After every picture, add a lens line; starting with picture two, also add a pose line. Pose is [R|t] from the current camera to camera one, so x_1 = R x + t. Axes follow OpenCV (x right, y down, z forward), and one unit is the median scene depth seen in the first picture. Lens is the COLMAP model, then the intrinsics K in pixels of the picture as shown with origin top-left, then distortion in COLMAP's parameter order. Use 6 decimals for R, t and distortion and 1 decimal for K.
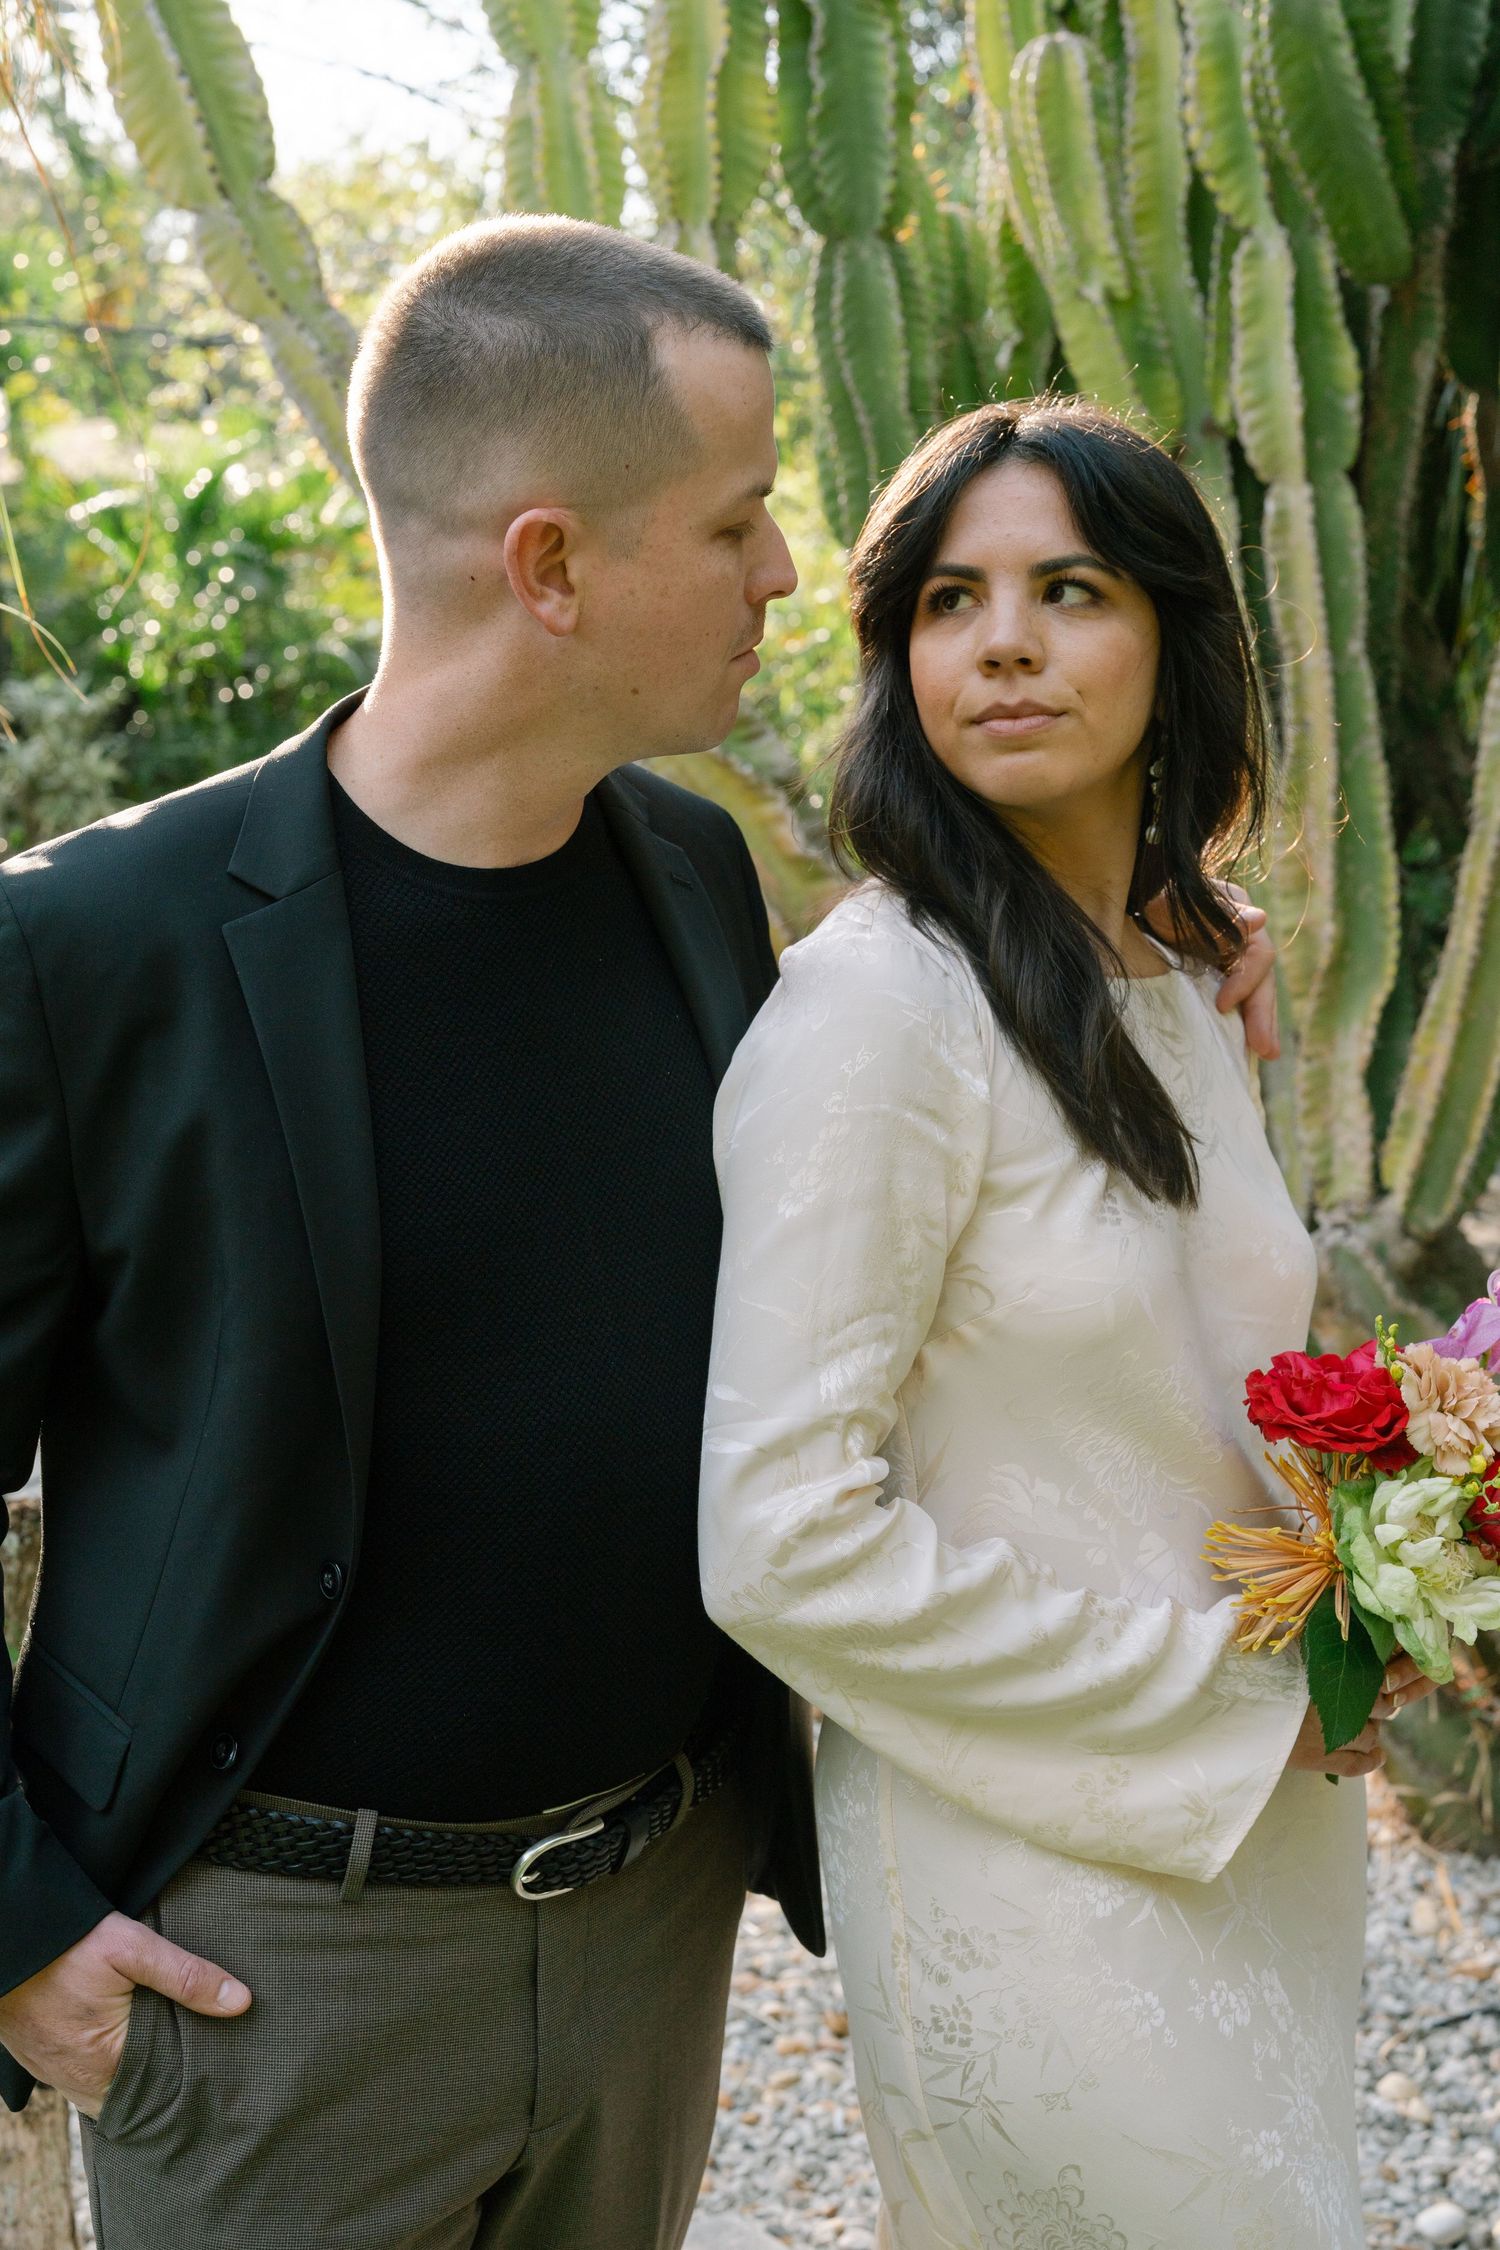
lens RADIAL K [[3222.9, 0, 729.7], [0, 3222.9, 1095.0], [0, 0, 1]] dist [0.057208, 0.003256]
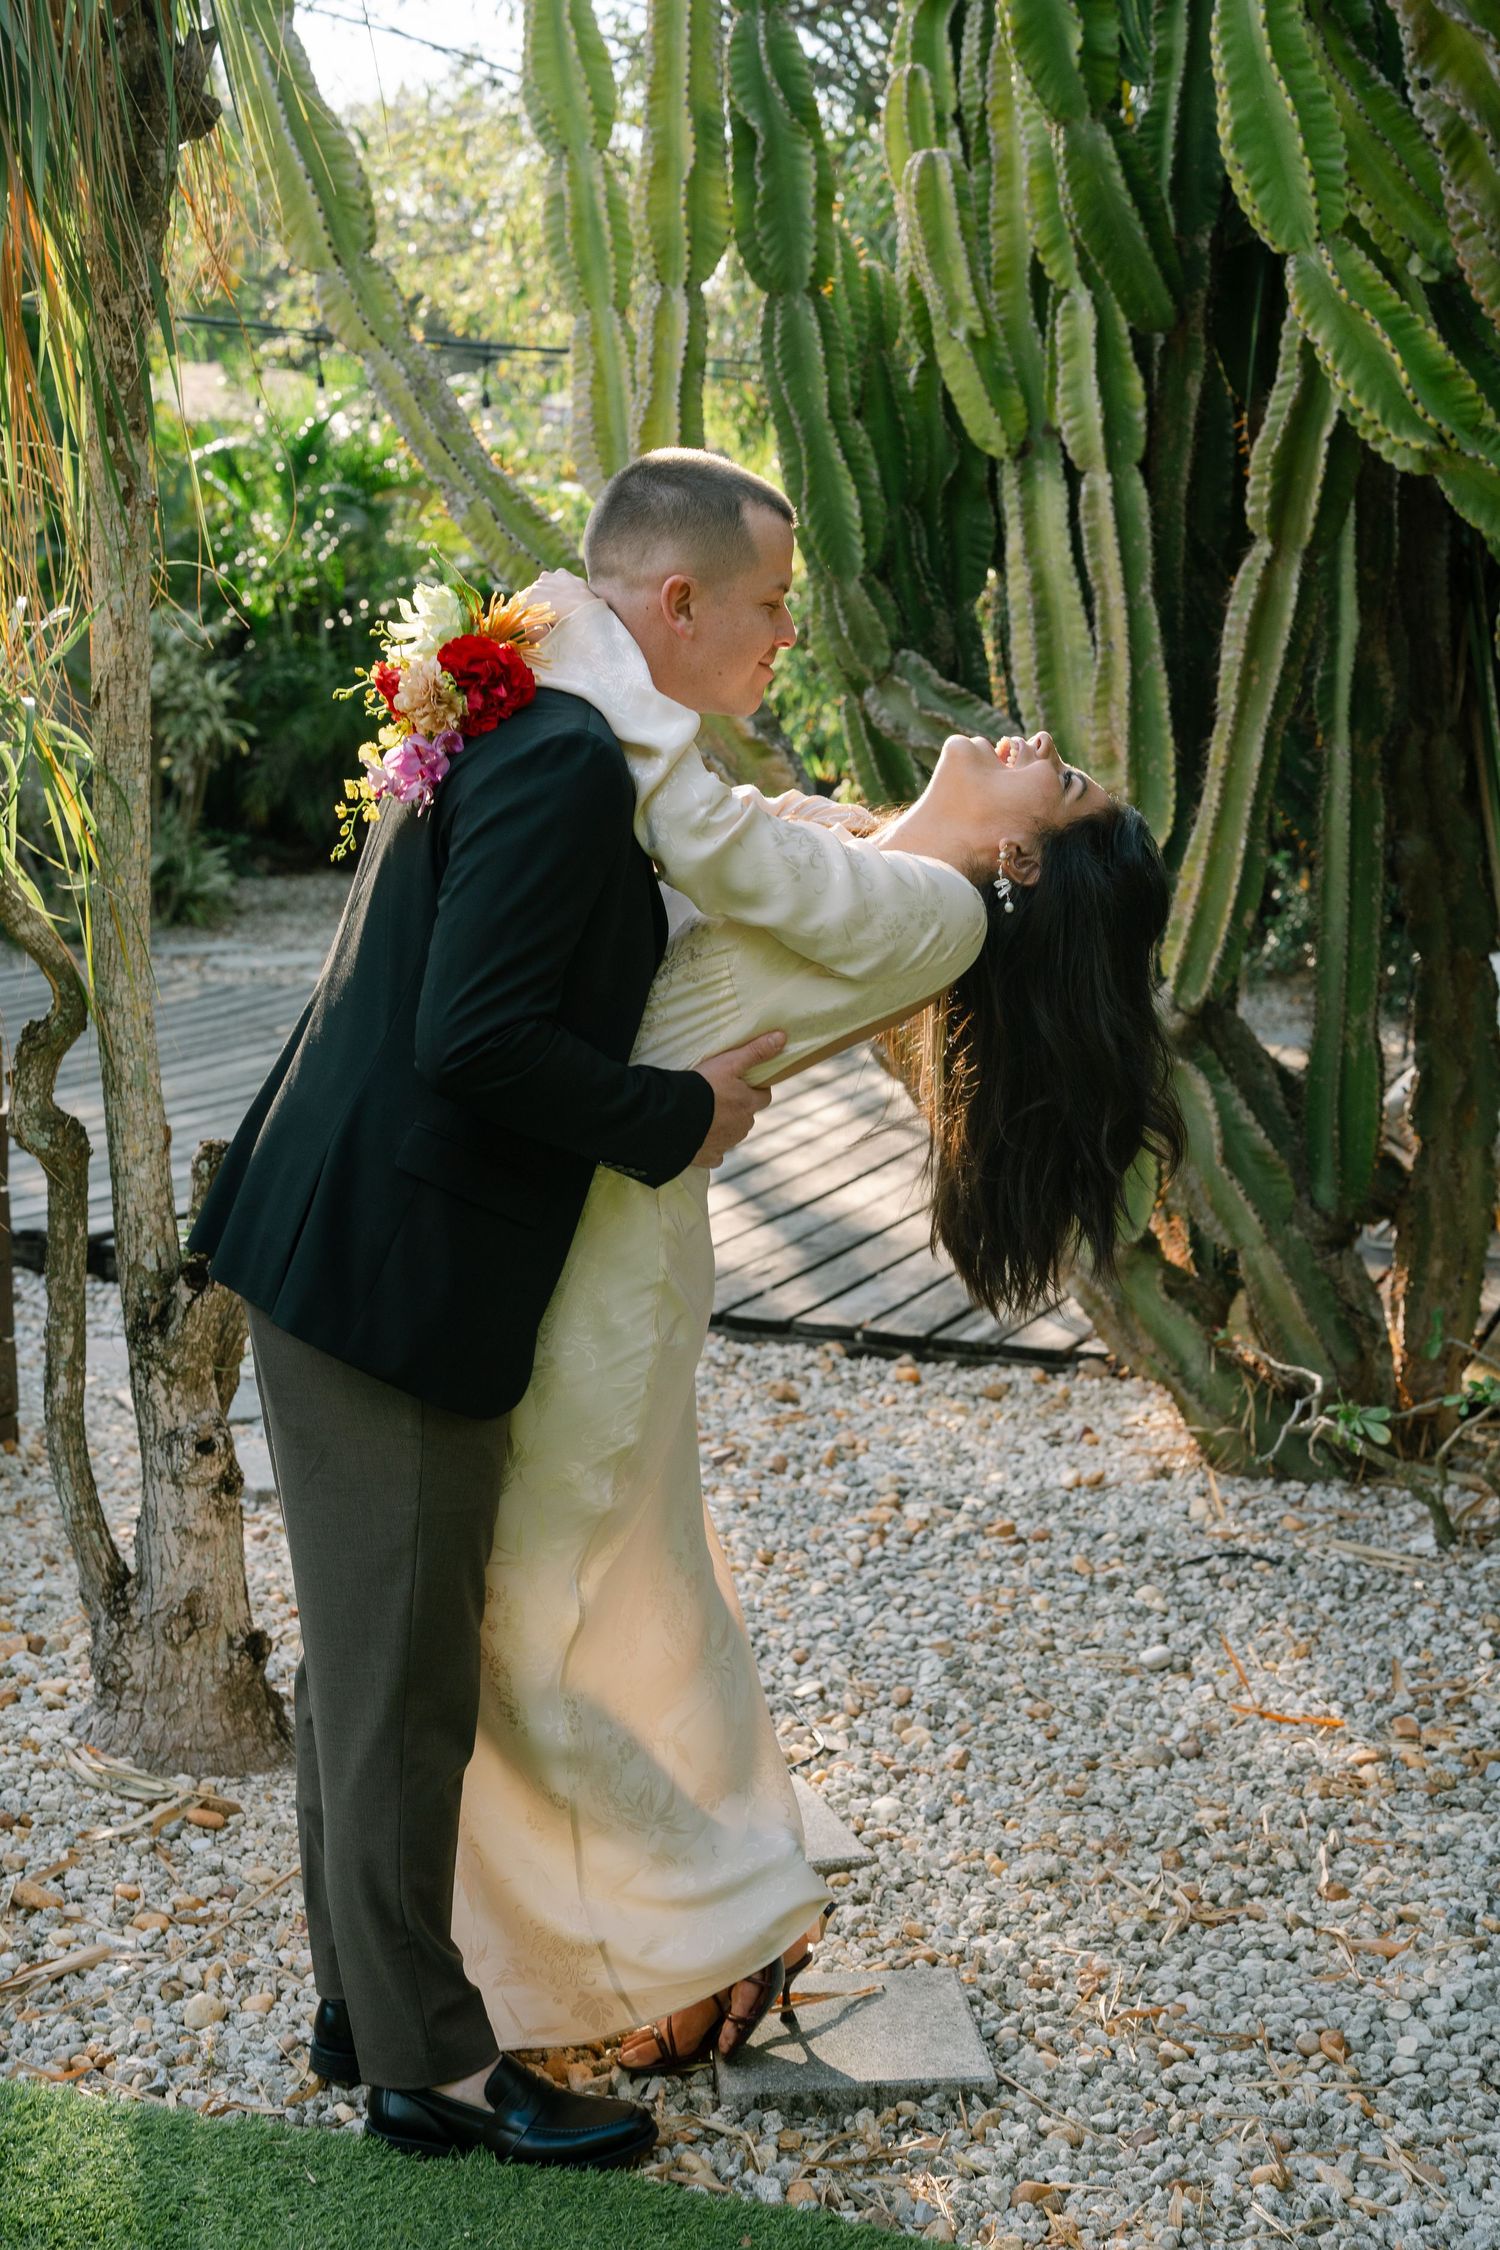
lens RADIAL K [[3243.5, 0, 750.0], [0, 3243.5, 1125.0], [0, 0, 1]] dist [-0.120770, 1.101407]
pose [[0.999701, 0.005082, -0.023924, 0.057315], [-0.004351, 0.999525, 0.030502, 0.050495], [0.024068, -0.030389, 0.999248, -0.403803]]
